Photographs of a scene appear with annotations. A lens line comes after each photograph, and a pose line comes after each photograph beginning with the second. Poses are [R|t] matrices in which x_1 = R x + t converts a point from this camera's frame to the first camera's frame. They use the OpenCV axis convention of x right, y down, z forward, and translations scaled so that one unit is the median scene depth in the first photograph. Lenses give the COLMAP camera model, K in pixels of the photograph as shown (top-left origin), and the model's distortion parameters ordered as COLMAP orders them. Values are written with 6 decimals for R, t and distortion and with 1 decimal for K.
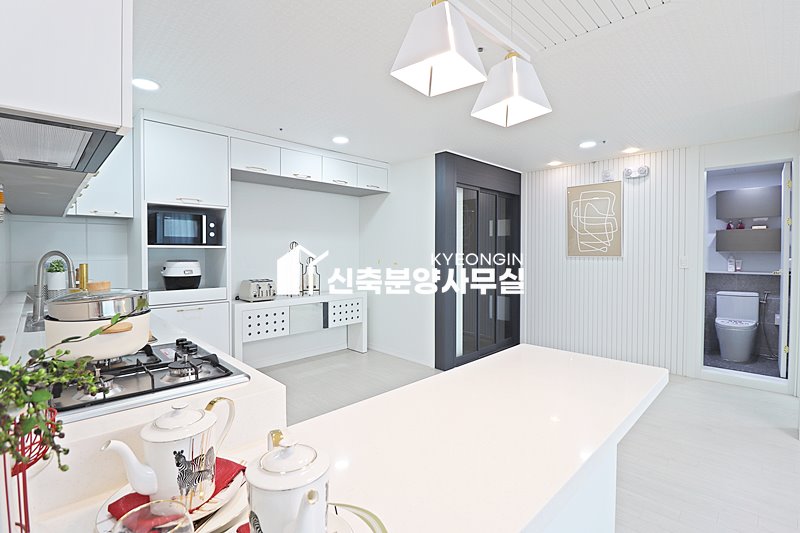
lens RADIAL K [[376.1, 0, 400.6], [0, 376.1, 256.9], [0, 0, 1]] dist [0.001326, -0.015961]
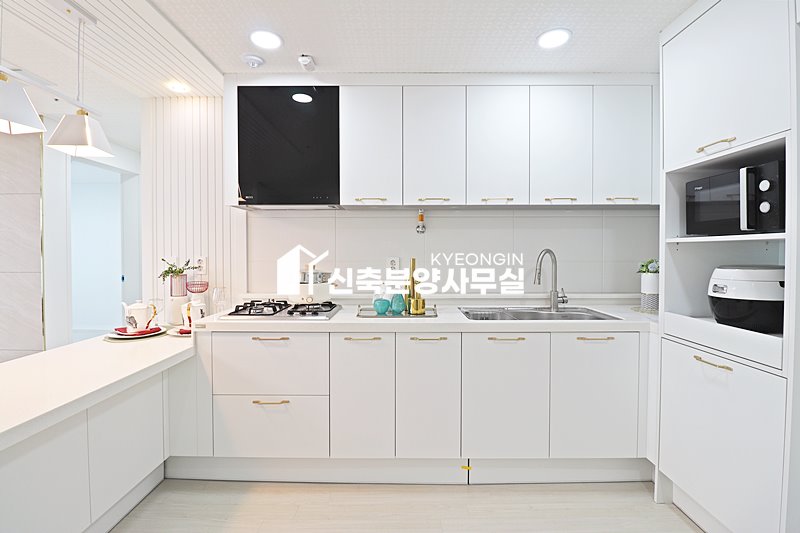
lens RADIAL K [[373.4, 0, 401.0], [0, 373.4, 257.6], [0, 0, 1]] dist [-0.000704, -0.014925]
pose [[-0.704054, 0.010918, -0.710063, 0.080537], [-0.011626, 0.999571, 0.026897, -0.009990], [0.710052, 0.027192, -0.703624, 0.997946]]
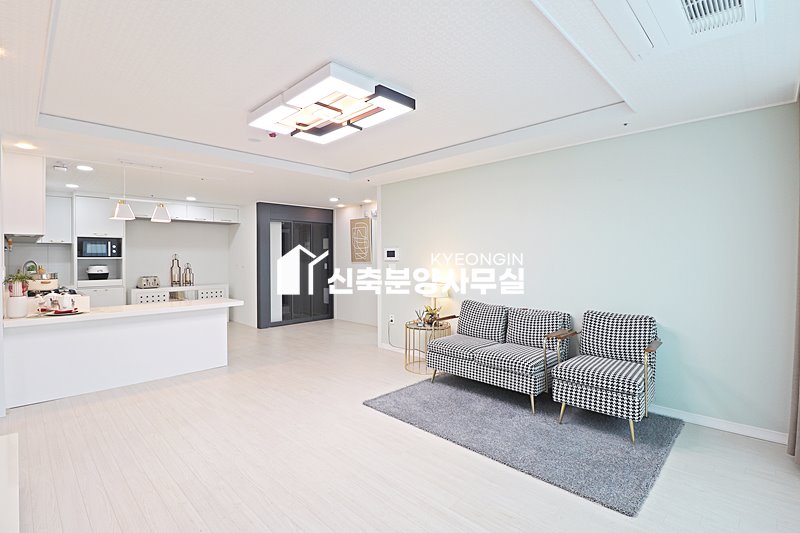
lens RADIAL K [[373.4, 0, 401.0], [0, 373.4, 257.6], [0, 0, 1]] dist [-0.000704, -0.014925]
pose [[0.999440, -0.005293, 0.033050, 0.895668], [0.005860, 0.999837, -0.017089, 0.012430], [-0.032954, 0.017273, 0.999308, -0.938193]]
